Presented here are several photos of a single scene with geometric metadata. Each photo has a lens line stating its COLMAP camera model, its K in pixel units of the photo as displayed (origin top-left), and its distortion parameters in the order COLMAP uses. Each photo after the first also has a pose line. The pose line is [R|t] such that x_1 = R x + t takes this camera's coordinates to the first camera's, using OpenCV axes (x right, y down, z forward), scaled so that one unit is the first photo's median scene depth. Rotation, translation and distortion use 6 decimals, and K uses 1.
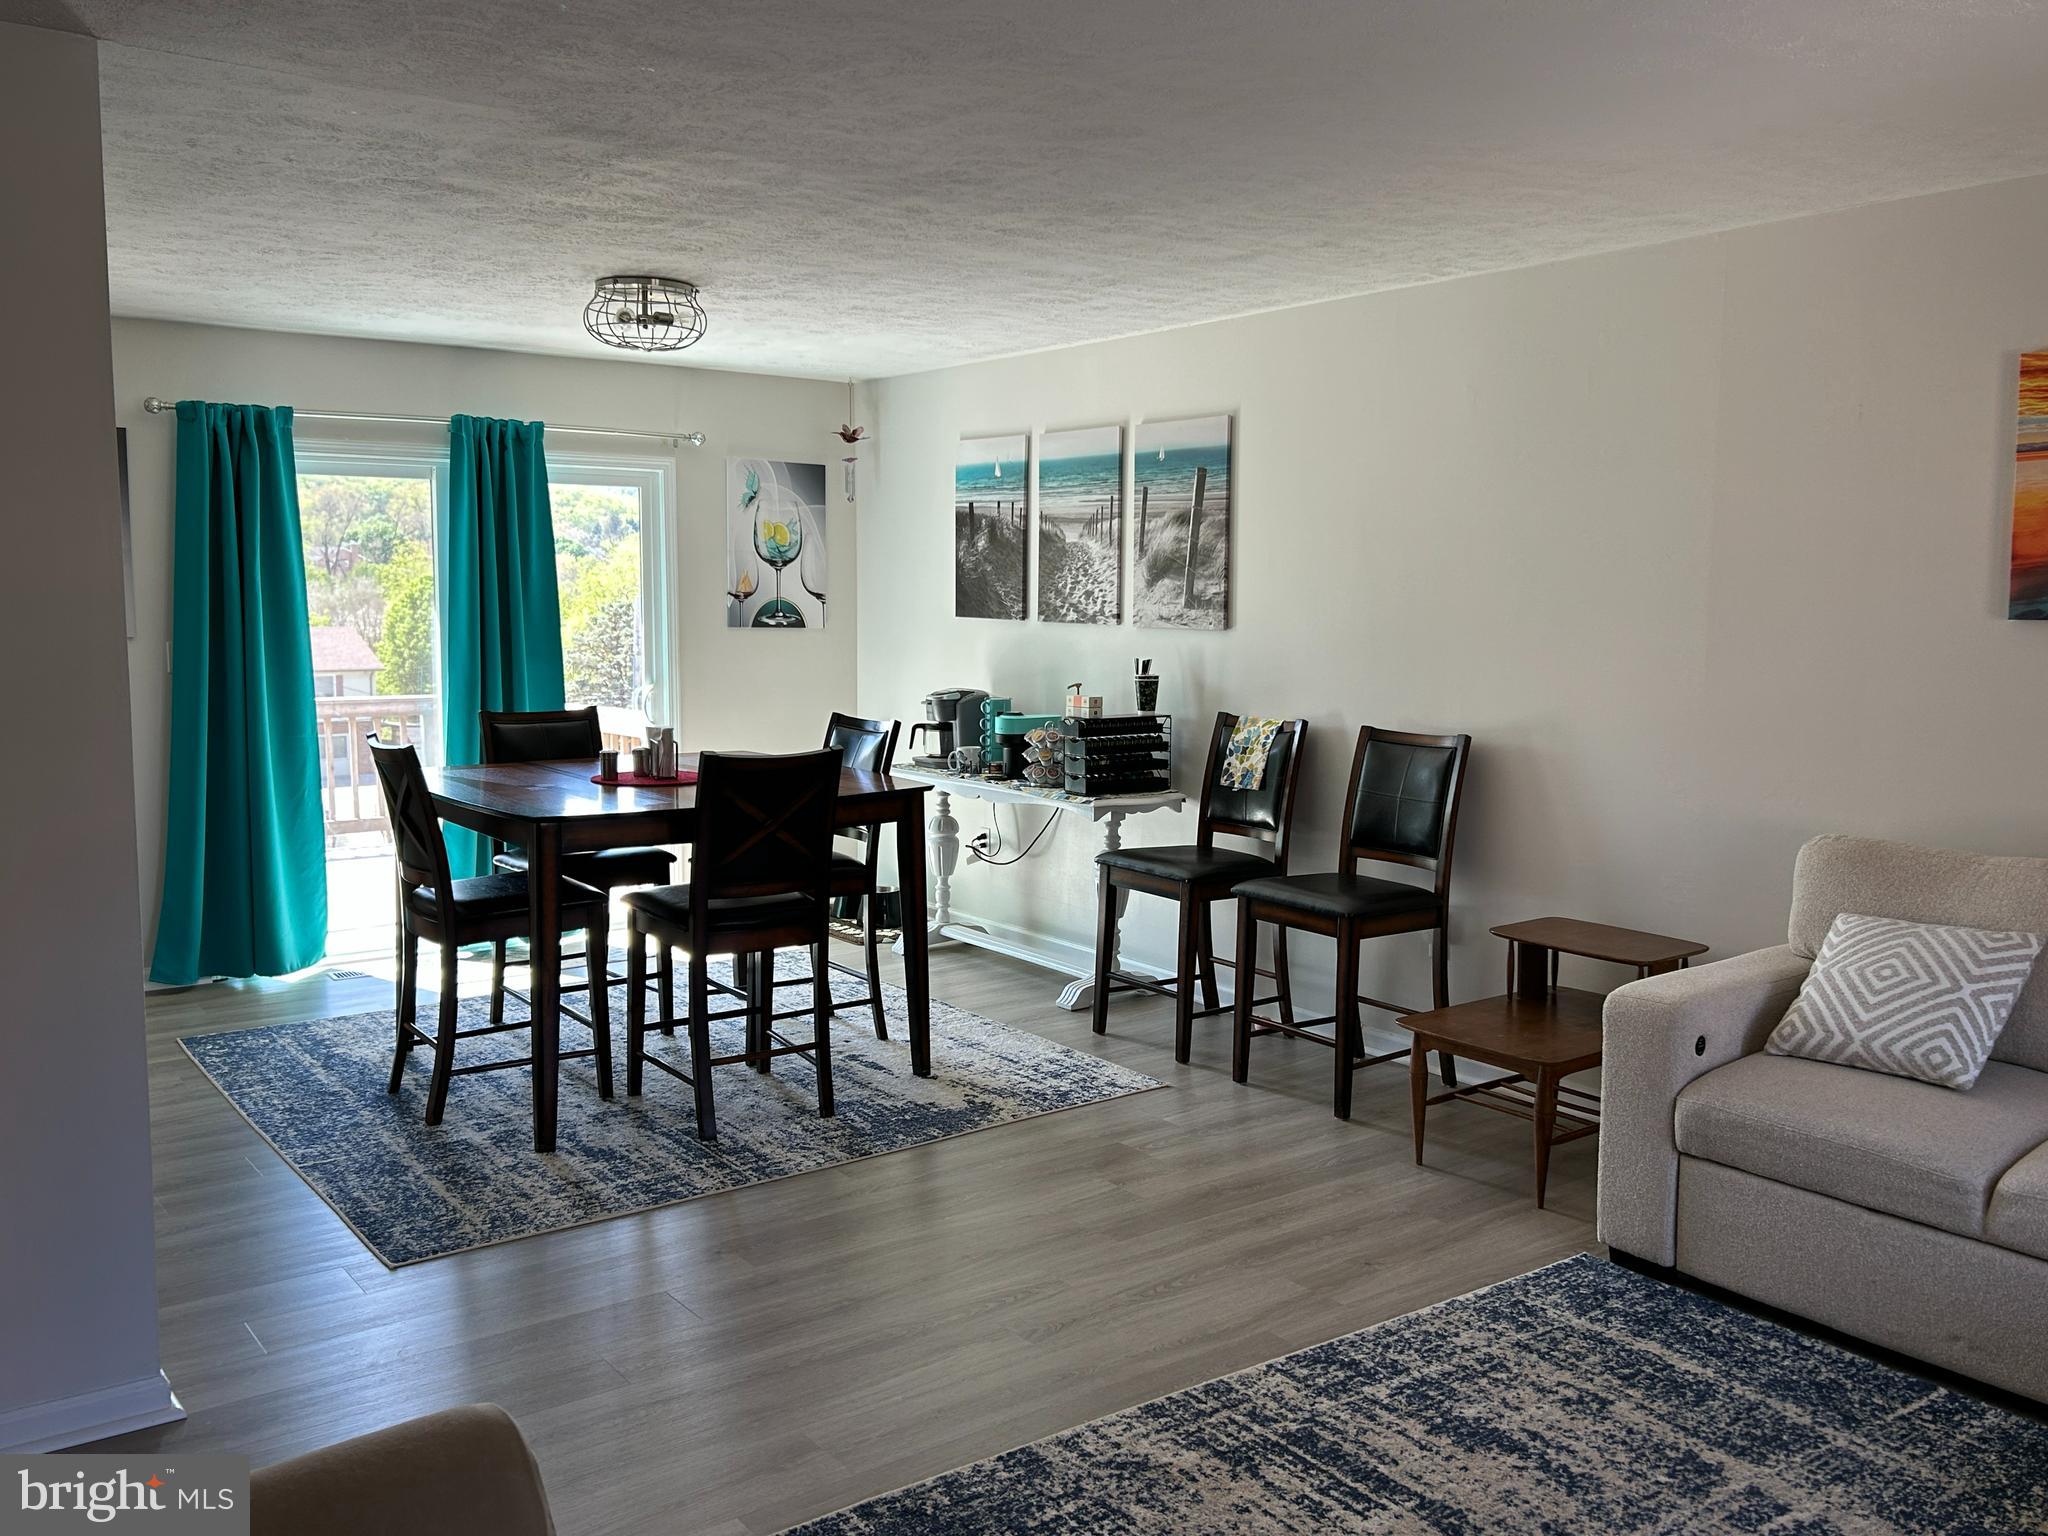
lens RADIAL K [[1721.9, 0, 1022.8], [0, 1721.9, 752.8], [0, 0, 1]] dist [0.072564, -0.074191]
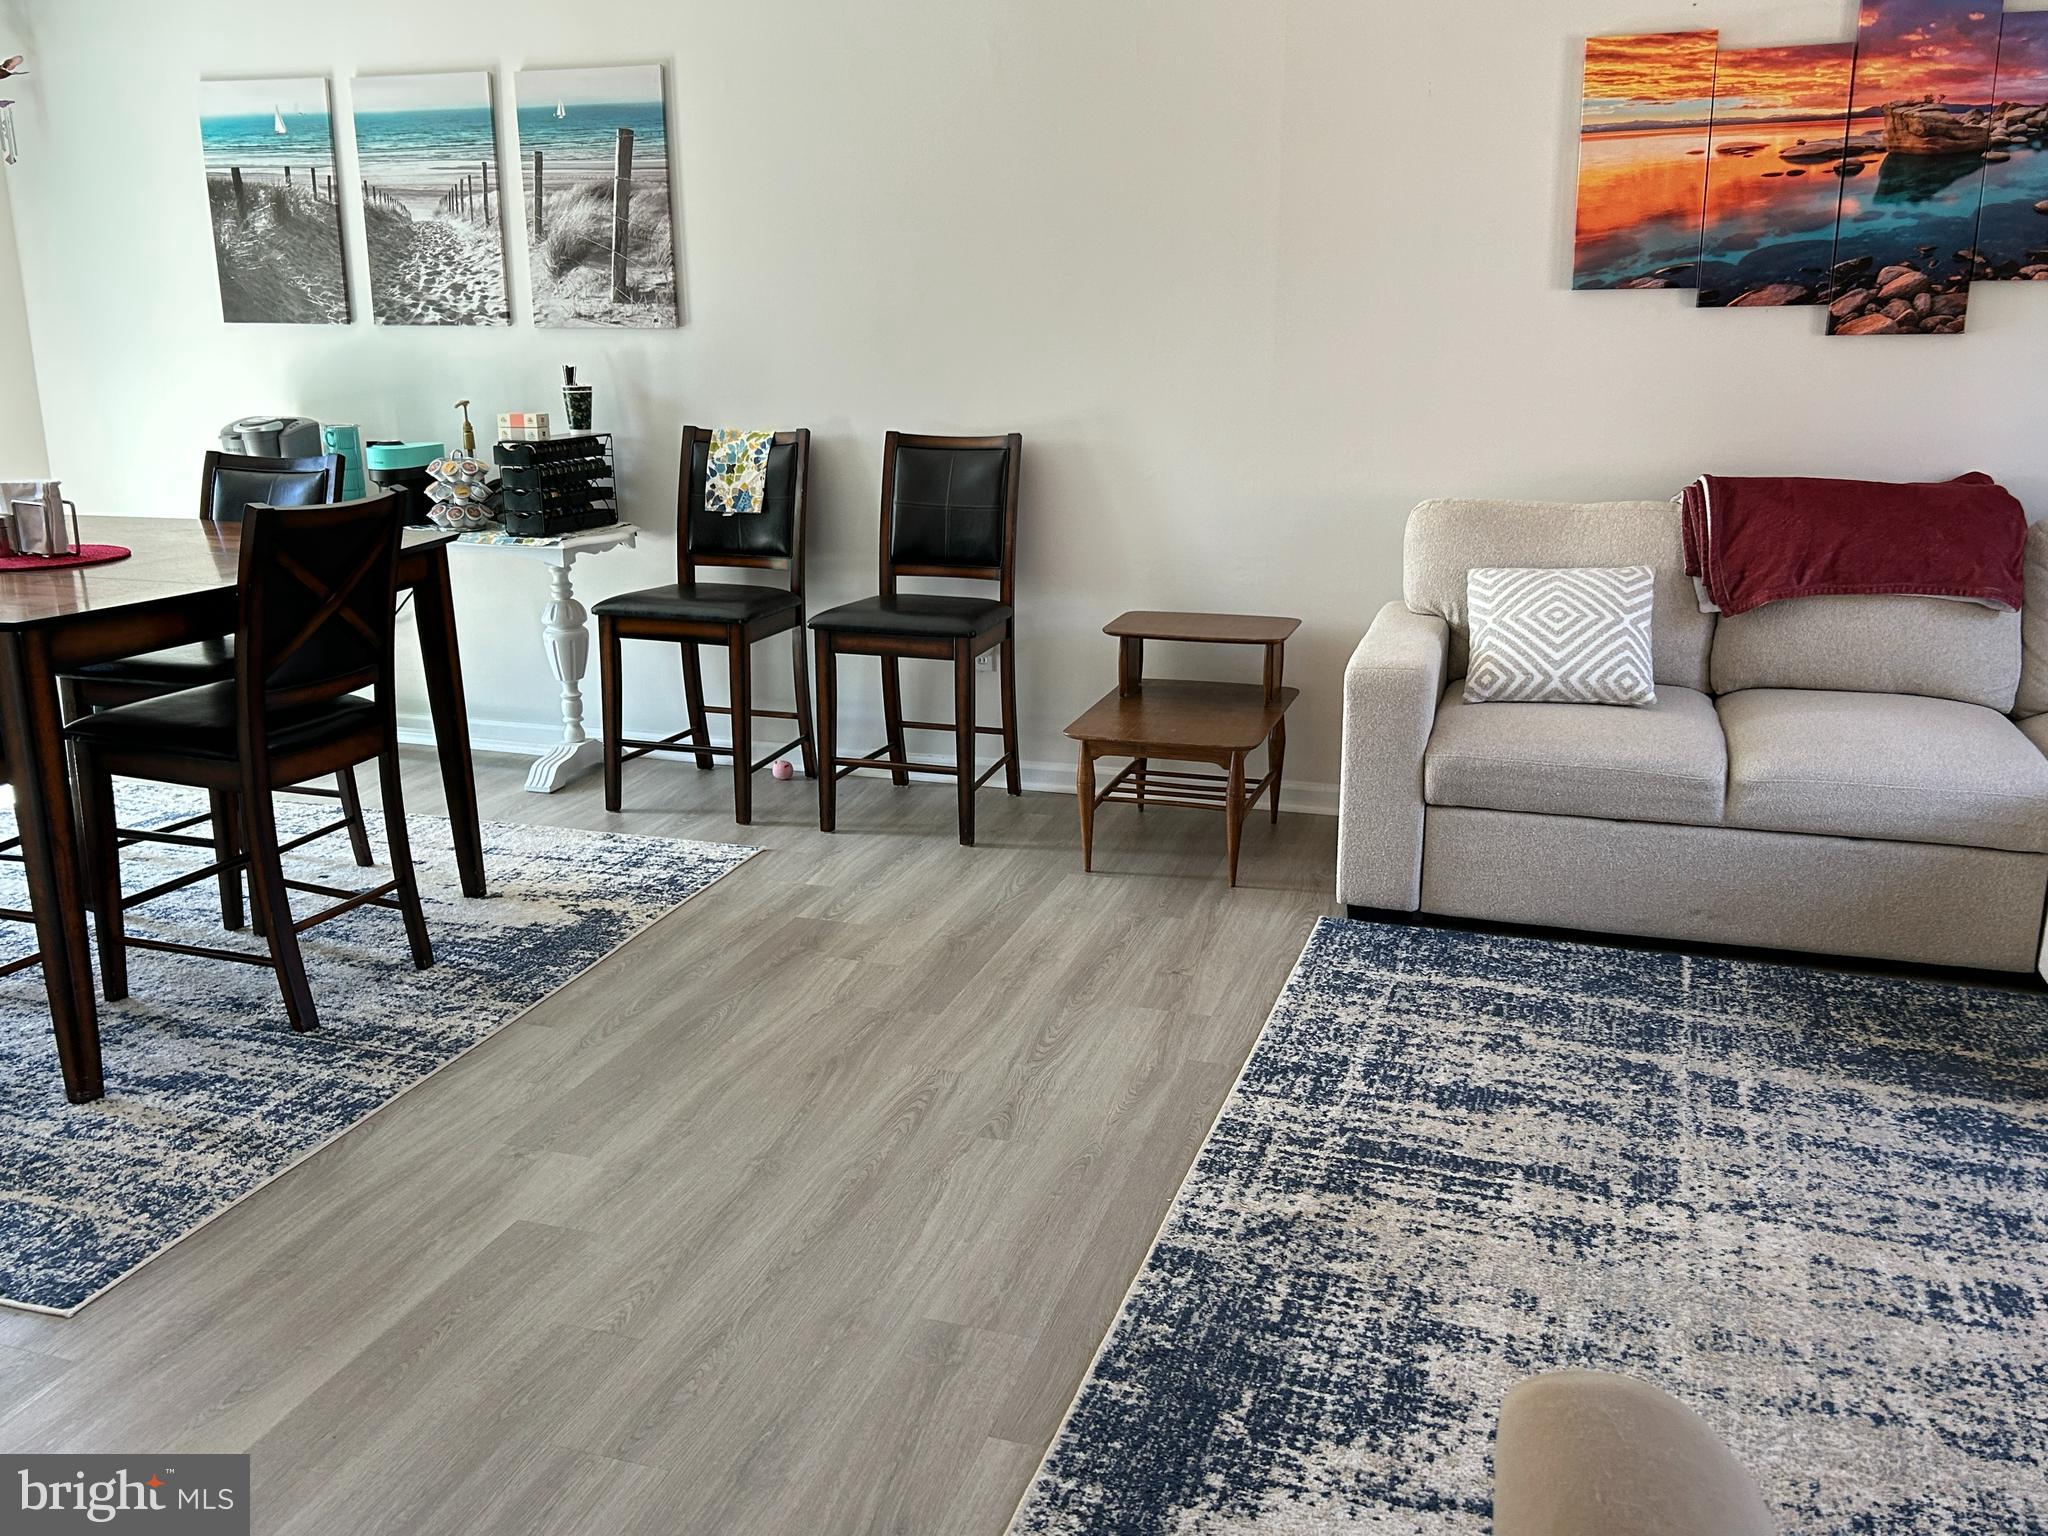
lens RADIAL K [[1721.9, 0, 1009.5], [0, 1721.9, 748.5], [0, 0, 1]] dist [0.072564, -0.074191]
pose [[0.818252, -0.154444, 0.553724, -0.348104], [0.068462, 0.982560, 0.172886, -0.004794], [-0.570769, -0.103555, 0.814555, 0.239750]]
